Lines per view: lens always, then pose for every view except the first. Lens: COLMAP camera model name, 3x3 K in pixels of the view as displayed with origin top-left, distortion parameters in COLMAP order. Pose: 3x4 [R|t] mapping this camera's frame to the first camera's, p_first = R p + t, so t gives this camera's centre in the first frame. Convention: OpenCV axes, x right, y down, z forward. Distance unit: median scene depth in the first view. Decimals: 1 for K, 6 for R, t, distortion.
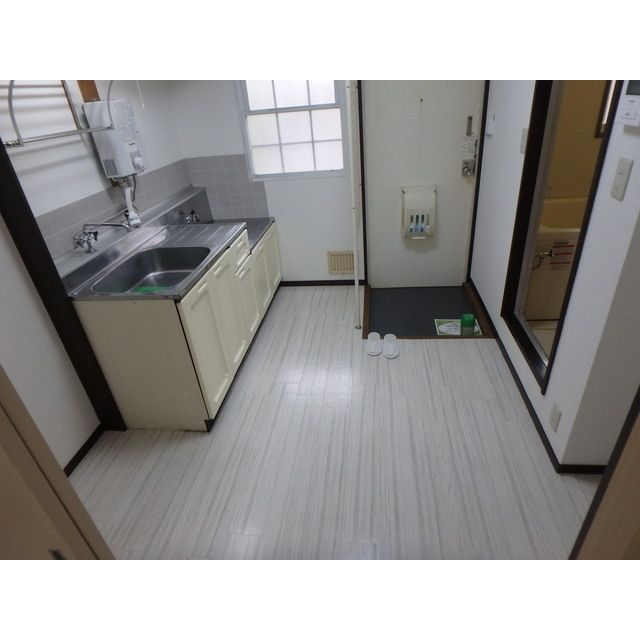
lens RADIAL K [[418.7, 0, 335.2], [0, 418.7, 318.3], [0, 0, 1]] dist [-0.006345, -0.001433]
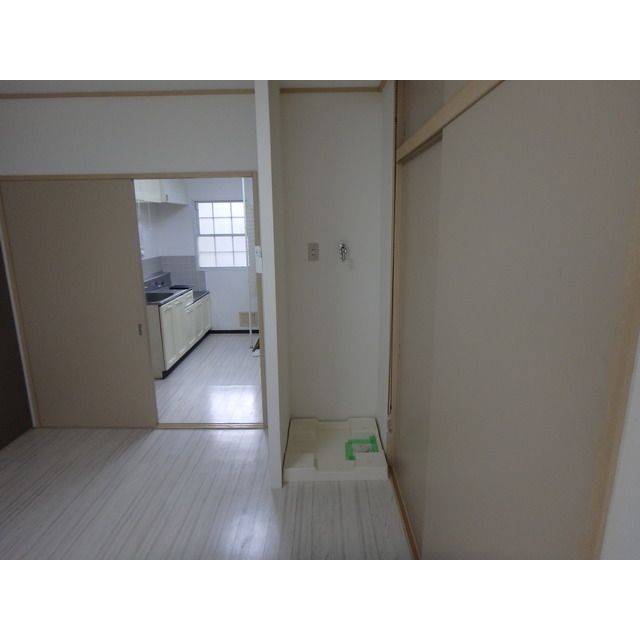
lens RADIAL K [[418.7, 0, 335.2], [0, 418.7, 318.3], [0, 0, 1]] dist [-0.006345, -0.001433]
pose [[0.990358, 0.039328, 0.132829, 0.159159], [-0.000631, 0.960125, -0.279570, 0.382580], [-0.138527, 0.276791, 0.950893, -0.752412]]
